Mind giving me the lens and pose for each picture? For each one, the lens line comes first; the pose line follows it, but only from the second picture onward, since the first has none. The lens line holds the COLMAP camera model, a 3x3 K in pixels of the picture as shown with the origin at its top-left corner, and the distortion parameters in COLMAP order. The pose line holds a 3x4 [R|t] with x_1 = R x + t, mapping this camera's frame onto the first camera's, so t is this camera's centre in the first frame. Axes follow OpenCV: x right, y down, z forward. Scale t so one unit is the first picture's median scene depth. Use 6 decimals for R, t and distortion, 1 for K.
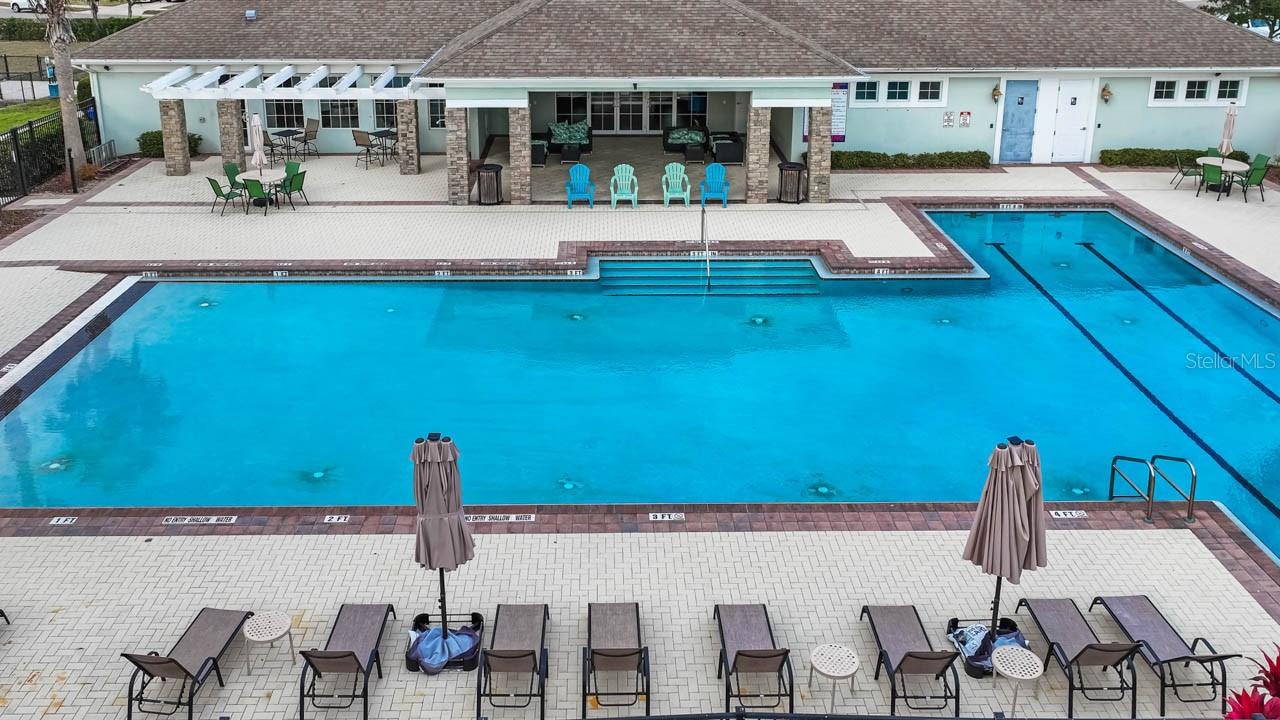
lens RADIAL K [[1680.2, 0, 640.0], [0, 1680.2, 360.0], [0, 0, 1]] dist [0.004012, -0.001281]
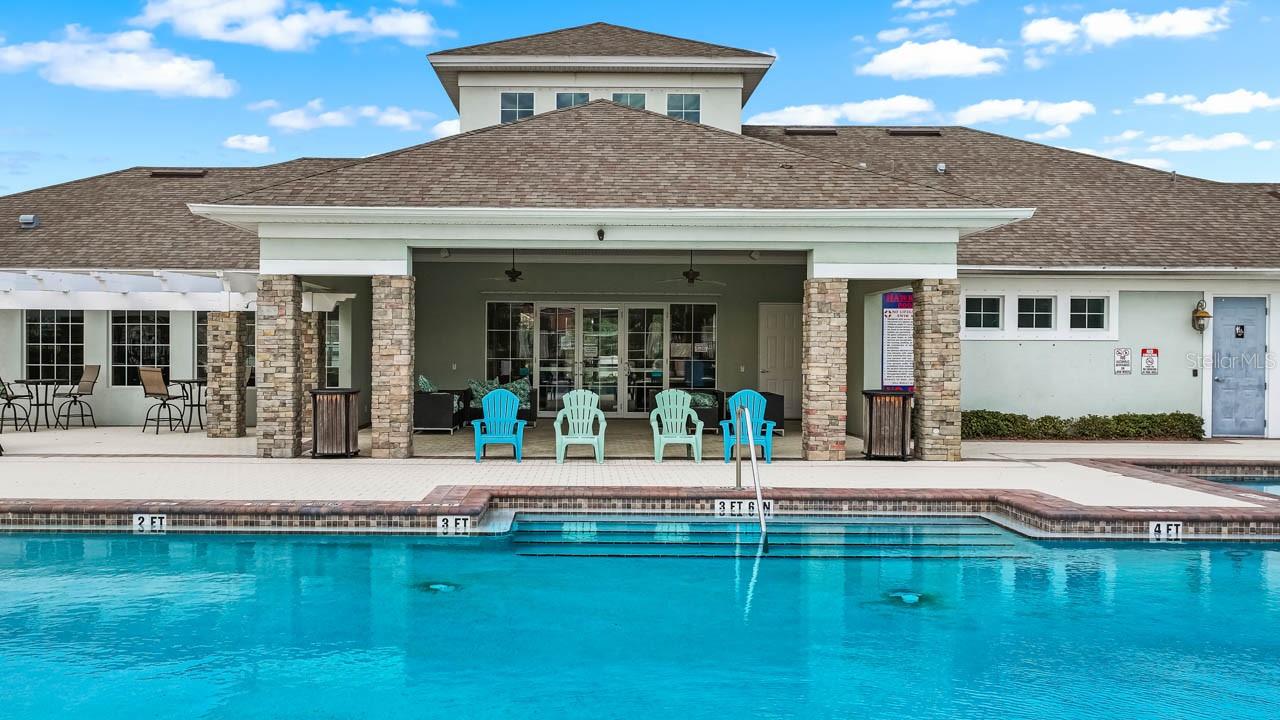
lens RADIAL K [[1180.2, 0, 587.3], [0, 1180.2, 358.2], [0, 0, 1]] dist [0.005474, -0.006264]
pose [[0.999502, 0.000742, -0.031543, 0.004745], [-0.012853, 0.922590, -0.385569, 0.023520], [0.028815, 0.385782, 0.922140, 0.636552]]
